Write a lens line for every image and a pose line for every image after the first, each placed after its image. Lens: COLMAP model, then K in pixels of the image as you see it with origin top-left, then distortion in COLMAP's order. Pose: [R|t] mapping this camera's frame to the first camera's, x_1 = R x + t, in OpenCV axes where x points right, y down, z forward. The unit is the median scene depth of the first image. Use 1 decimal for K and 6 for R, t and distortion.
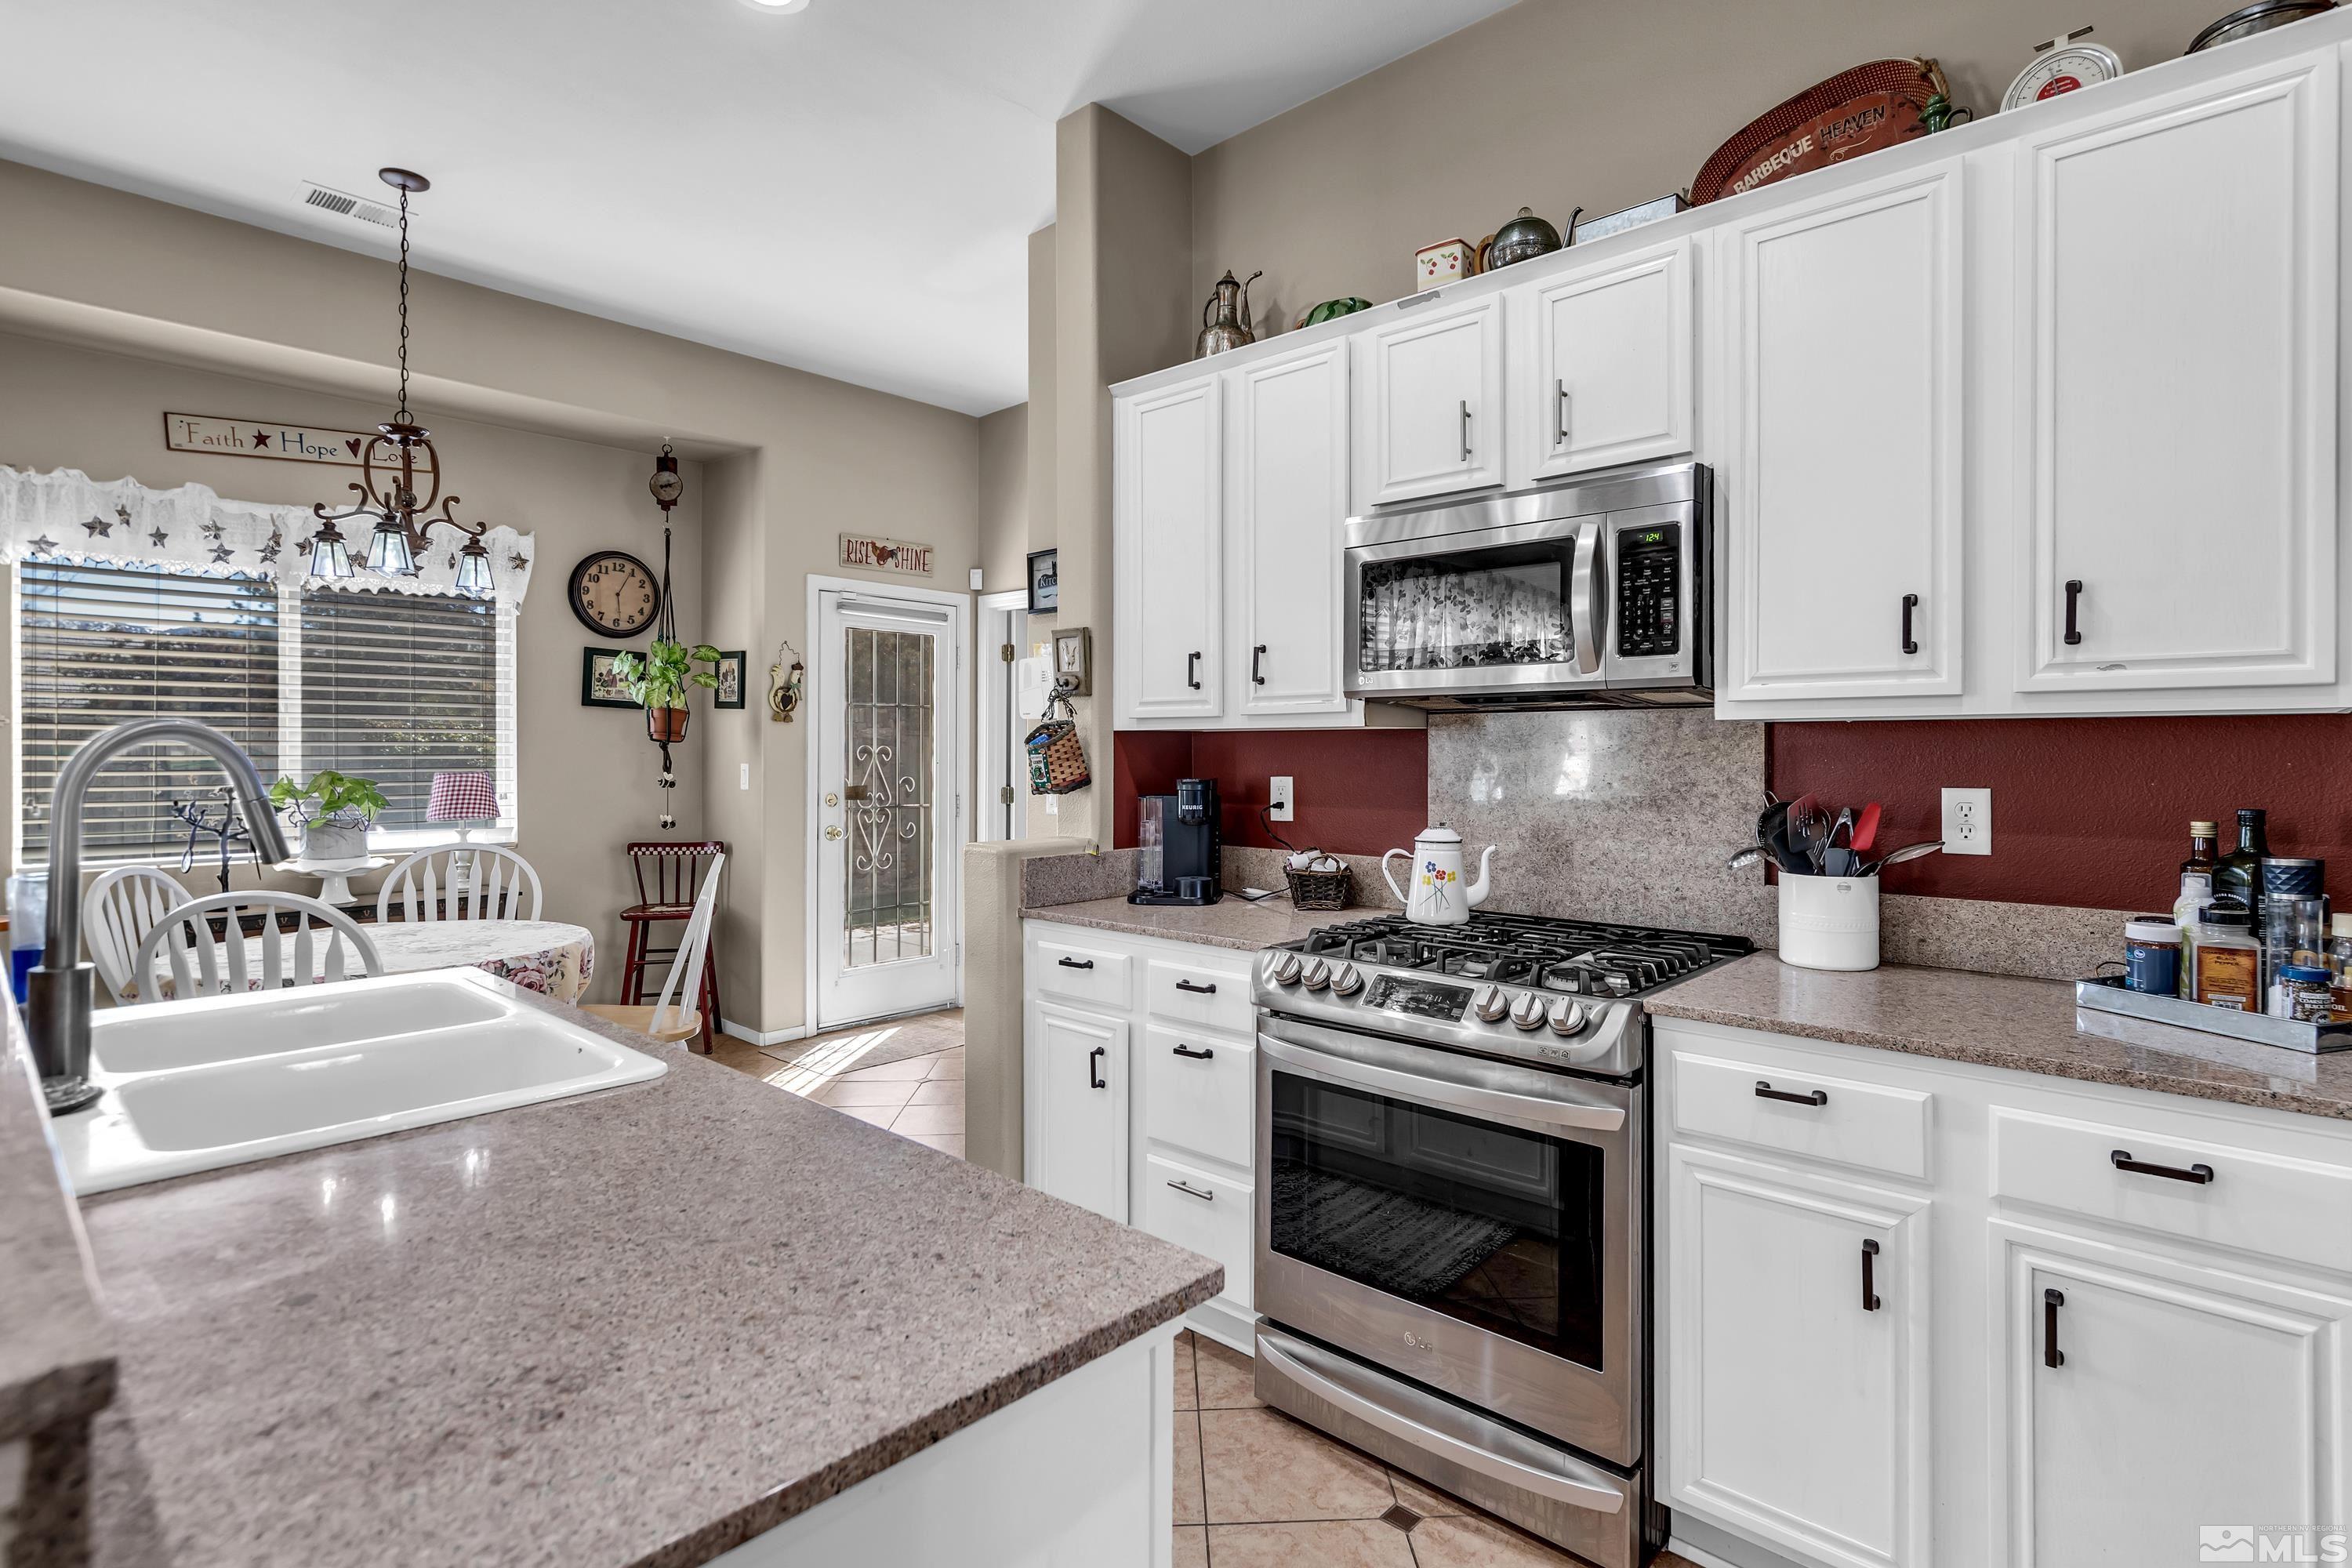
lens RADIAL K [[1157.9, 0, 1224.3], [0, 1157.9, 752.8], [0, 0, 1]] dist [0.002149, 0.000155]
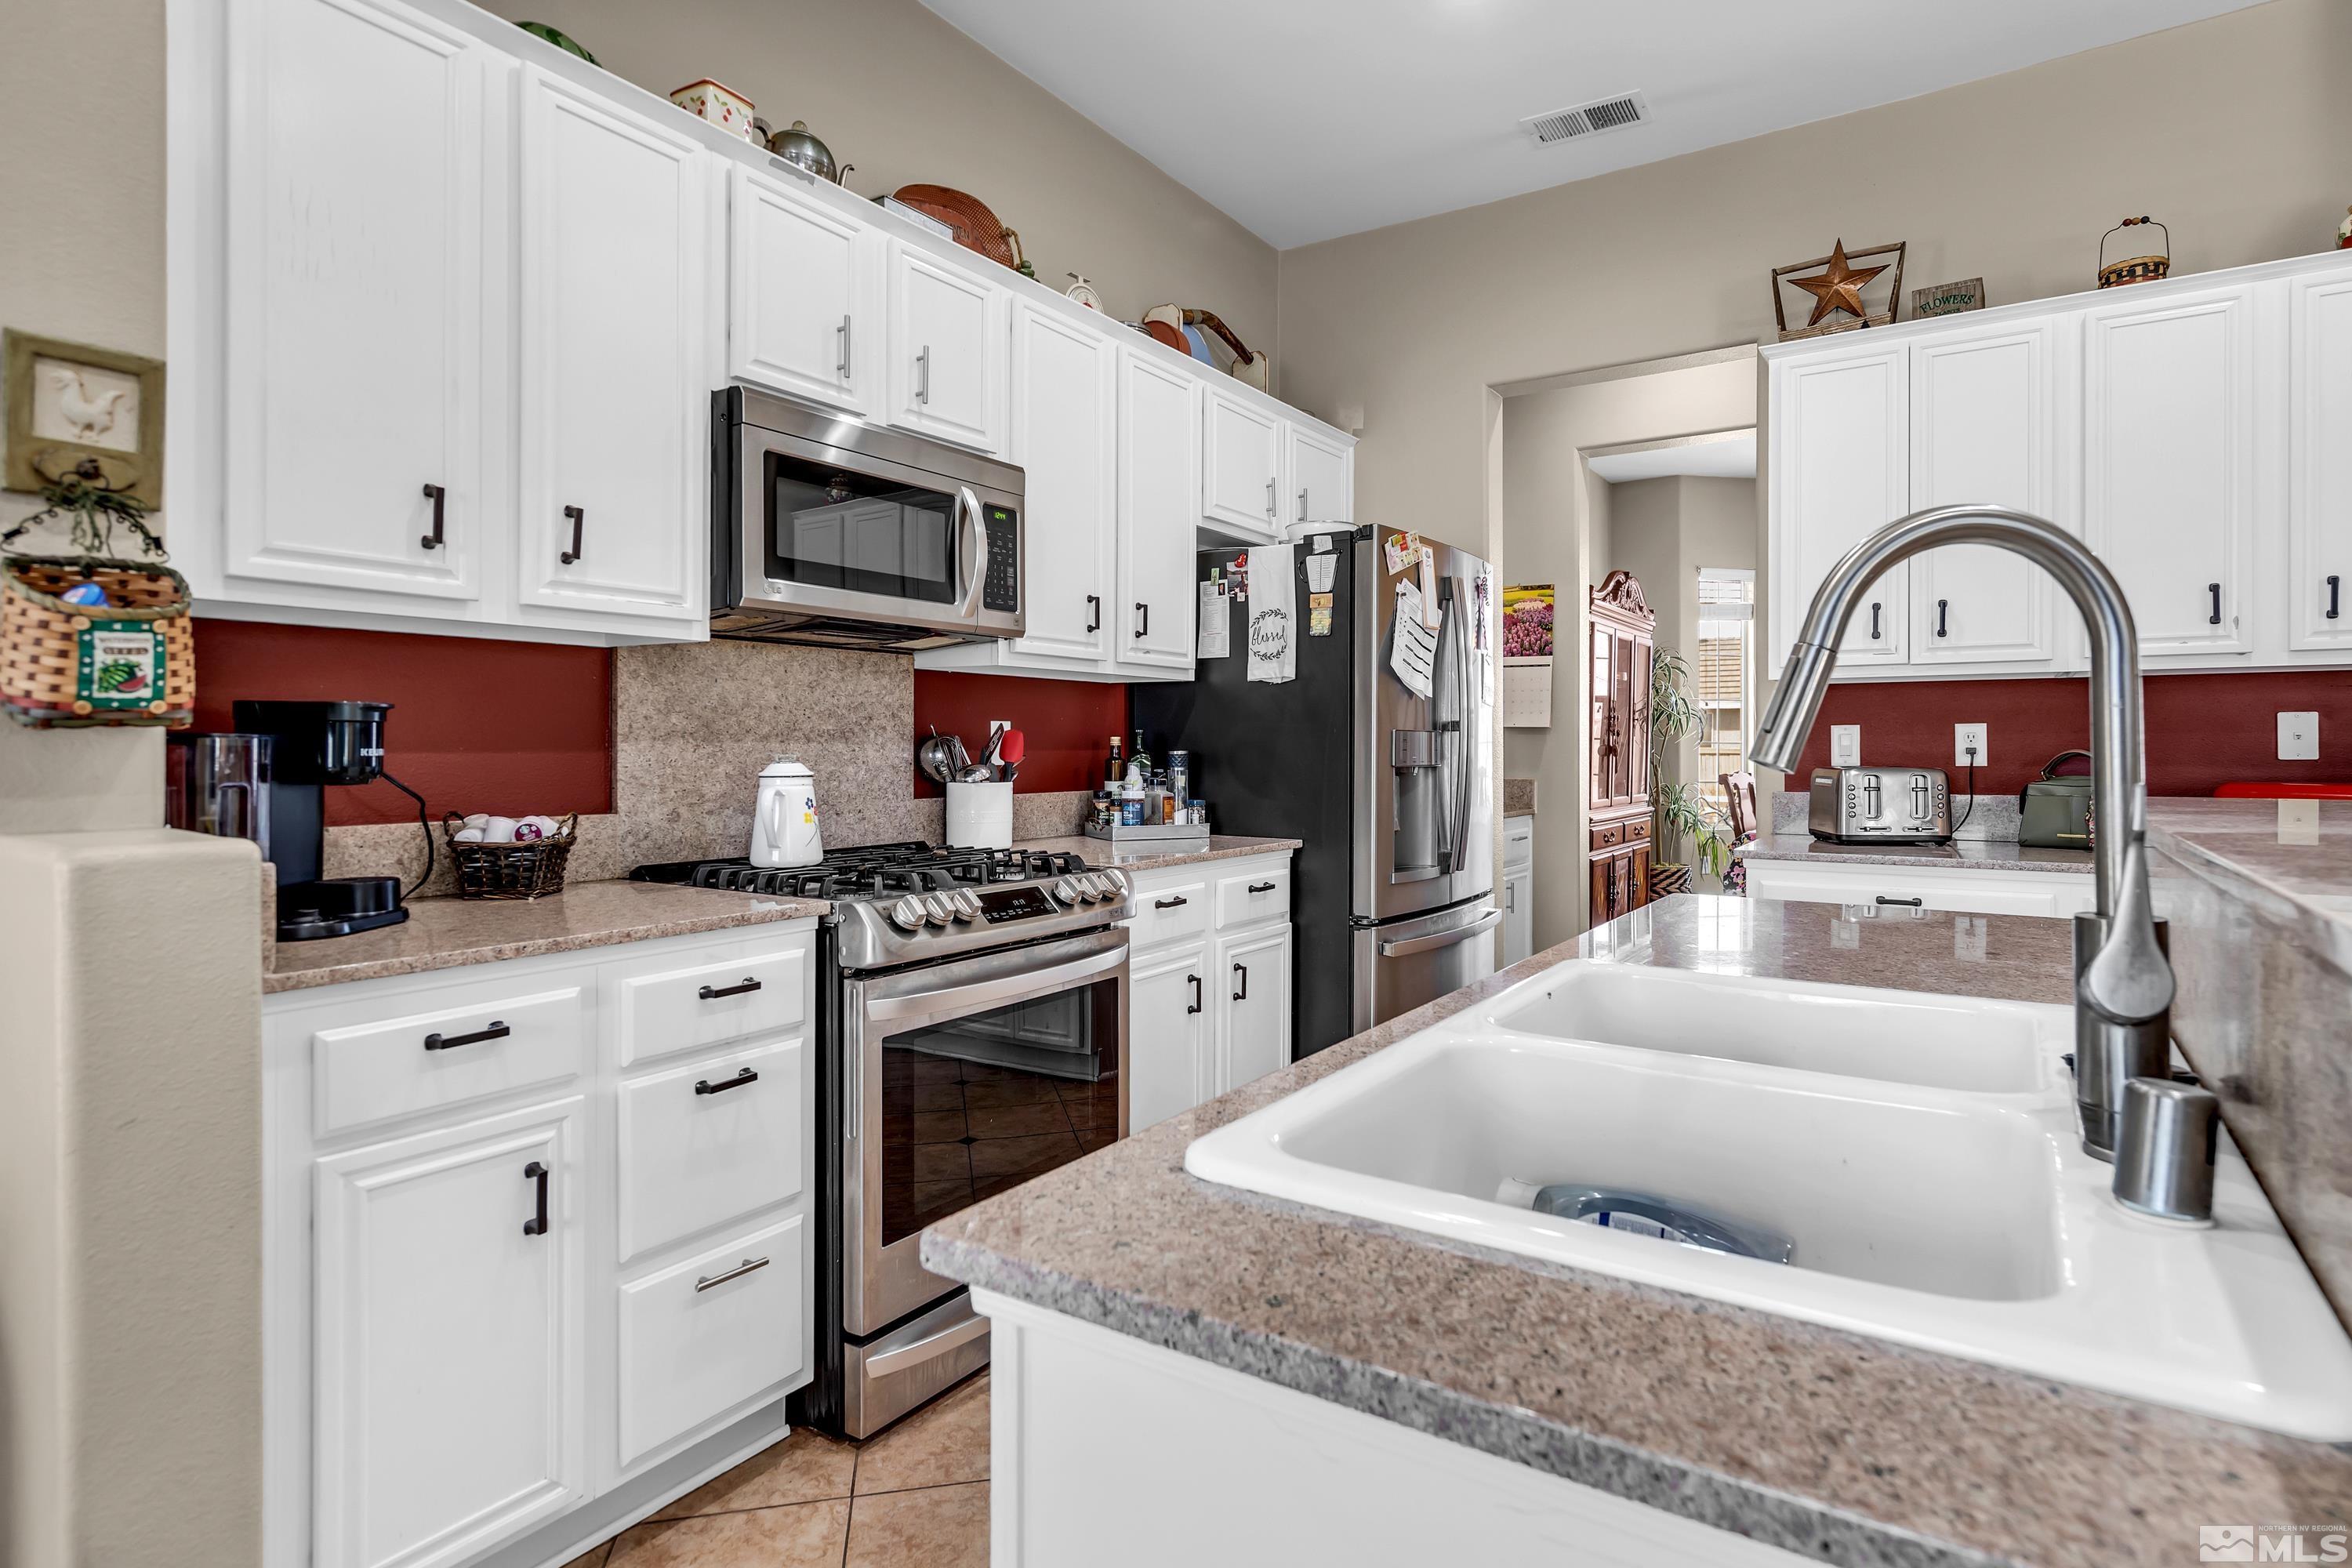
lens RADIAL K [[1206.0, 0, 1213.2], [0, 1206.0, 752.0], [0, 0, 1]] dist [0.004256, 0.000204]
pose [[-0.157188, -0.008250, 0.987534, -0.649943], [-0.003809, 0.999963, 0.007748, 0.039349], [-0.987561, -0.002544, -0.157213, 0.664081]]
